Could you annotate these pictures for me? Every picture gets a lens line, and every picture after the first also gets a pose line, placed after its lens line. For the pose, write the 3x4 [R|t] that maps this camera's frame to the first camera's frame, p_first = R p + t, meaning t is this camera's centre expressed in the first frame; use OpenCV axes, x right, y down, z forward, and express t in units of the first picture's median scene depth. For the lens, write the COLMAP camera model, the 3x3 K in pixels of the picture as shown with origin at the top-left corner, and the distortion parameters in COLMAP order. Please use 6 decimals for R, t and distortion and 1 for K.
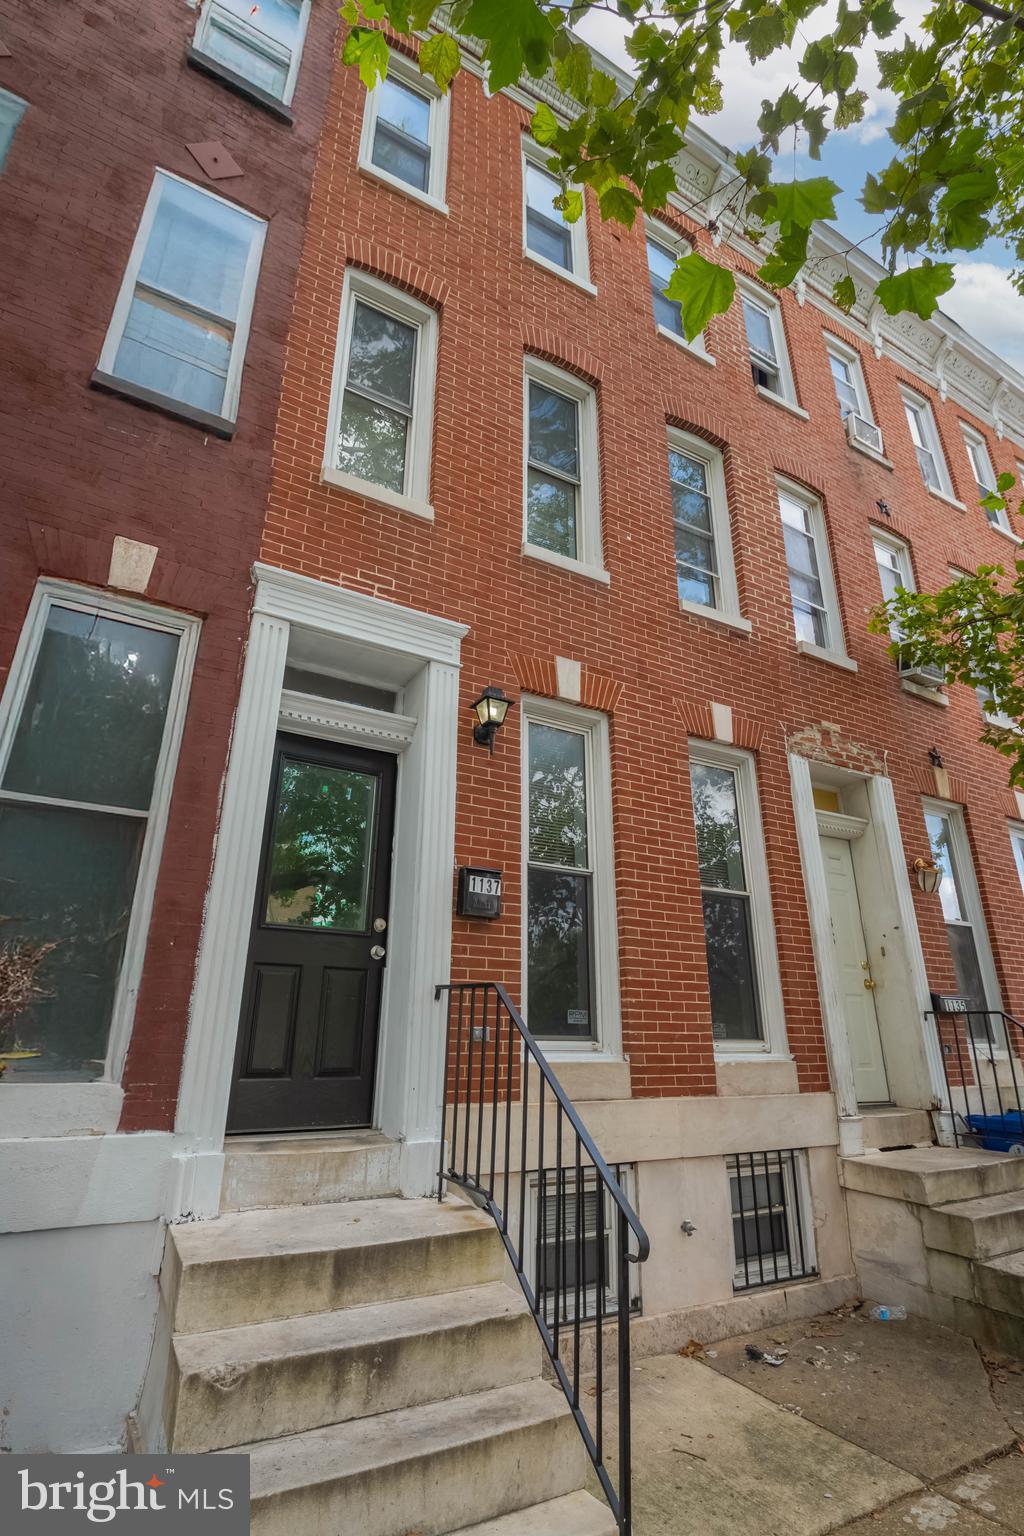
lens RADIAL K [[773.7, 0, 517.2], [0, 773.7, 755.0], [0, 0, 1]] dist [-0.000147, -0.007532]
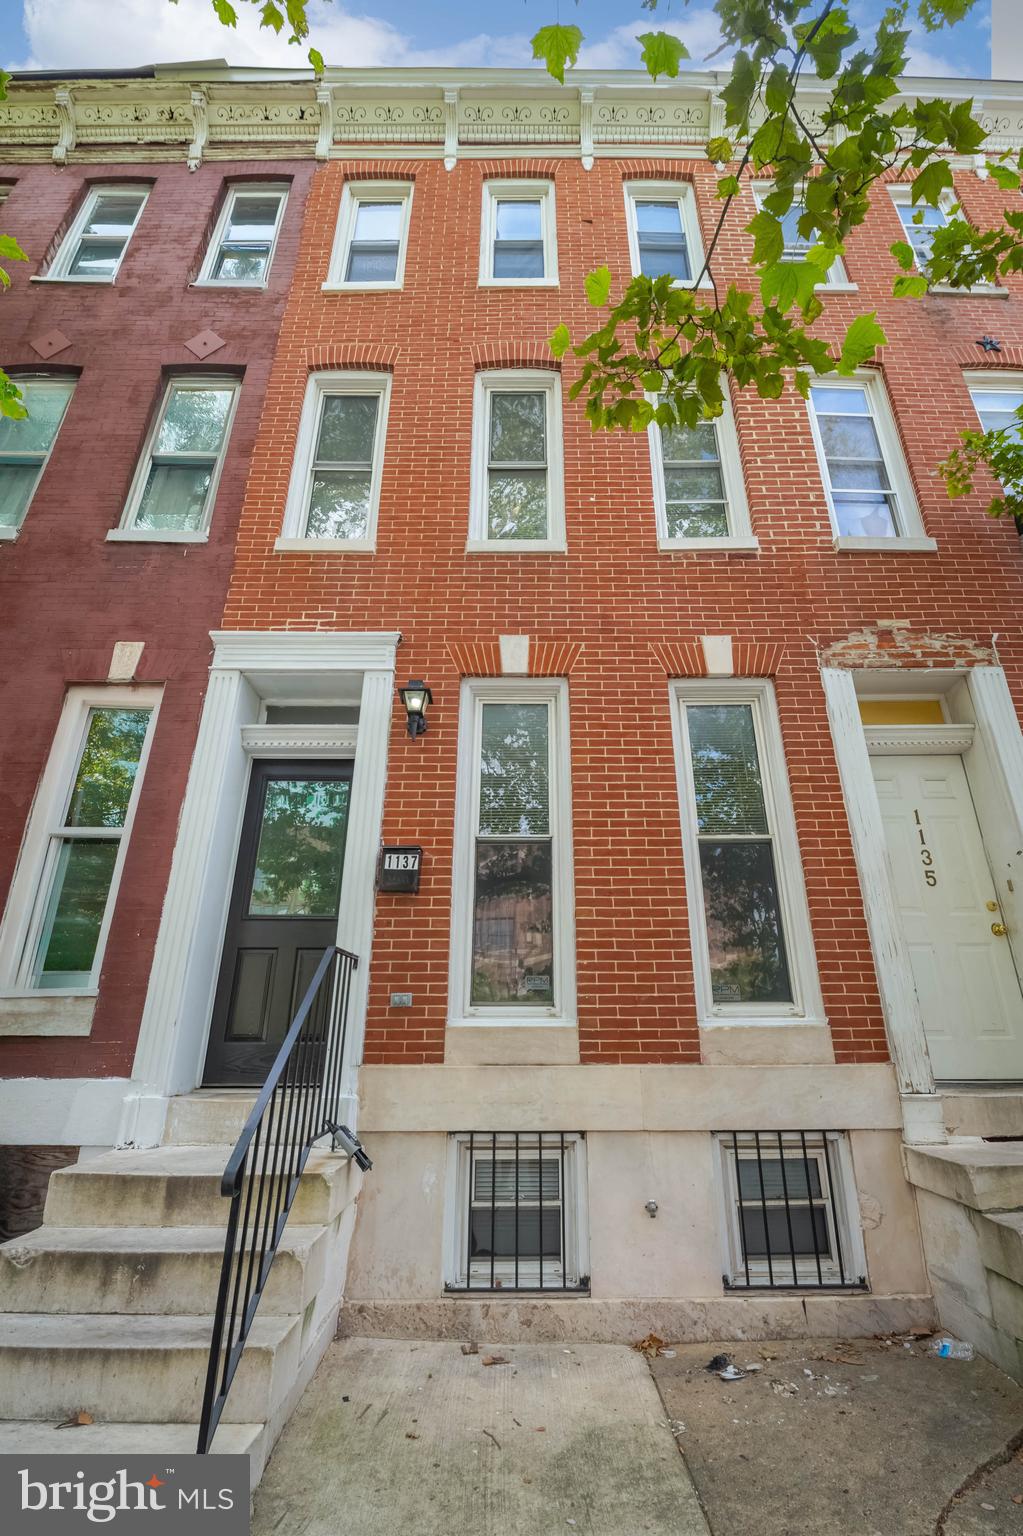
lens RADIAL K [[707.3, 0, 514.8], [0, 707.3, 760.4], [0, 0, 1]] dist [-0.004738, -0.006535]
pose [[0.861819, -0.199737, -0.466234, 0.553717], [0.185623, 0.979634, -0.076562, 0.129635], [0.472030, -0.020562, 0.881342, 0.204752]]
